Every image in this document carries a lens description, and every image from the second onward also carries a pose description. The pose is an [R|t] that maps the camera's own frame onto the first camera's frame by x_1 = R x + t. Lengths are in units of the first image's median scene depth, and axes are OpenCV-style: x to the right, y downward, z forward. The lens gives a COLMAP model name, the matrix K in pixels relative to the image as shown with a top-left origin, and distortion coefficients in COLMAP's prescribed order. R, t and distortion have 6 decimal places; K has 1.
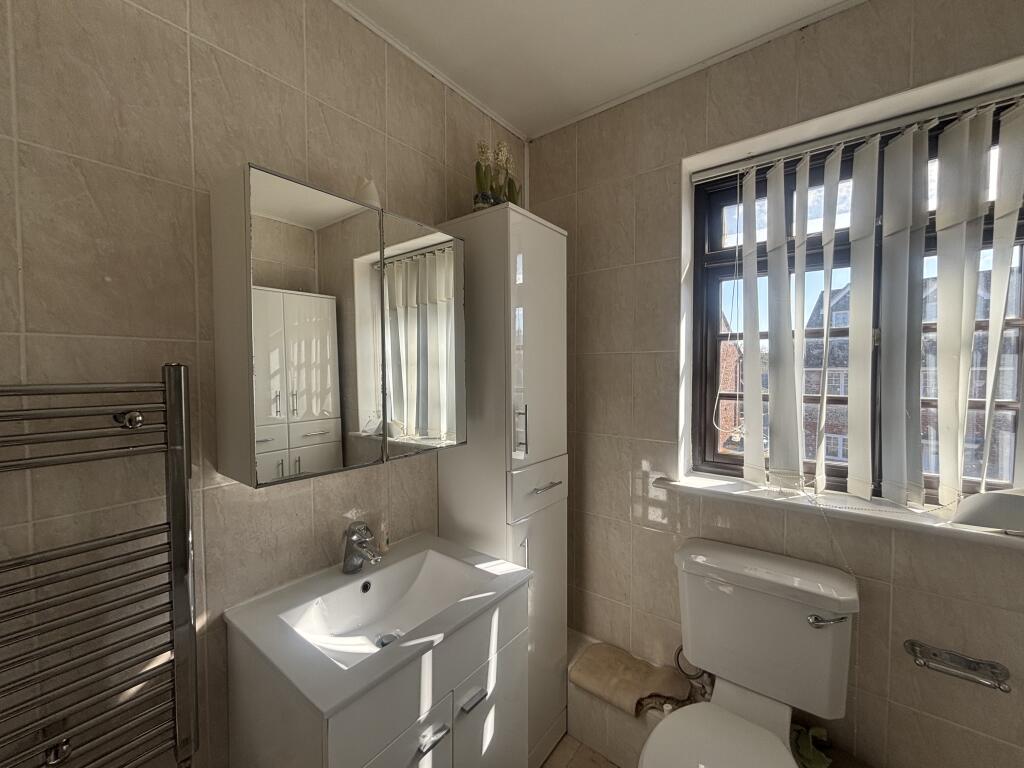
lens RADIAL K [[416.5, 0, 512.0], [0, 416.5, 384.0], [0, 0, 1]] dist [-0.000356, -0.000062]
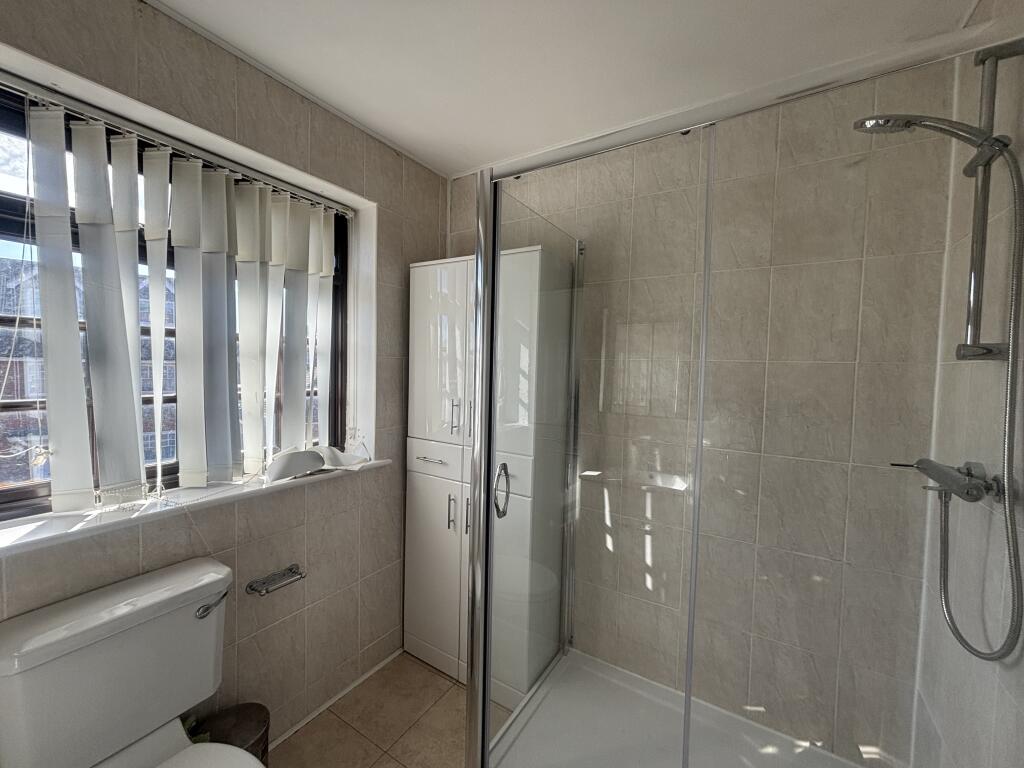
lens RADIAL K [[416.5, 0, 512.0], [0, 416.5, 384.0], [0, 0, 1]] dist [-0.000356, -0.000062]
pose [[-0.108446, -0.034262, 0.993512, -0.322808], [0.018400, 0.999166, 0.036465, -0.021129], [-0.993932, 0.022235, -0.107725, 0.287392]]
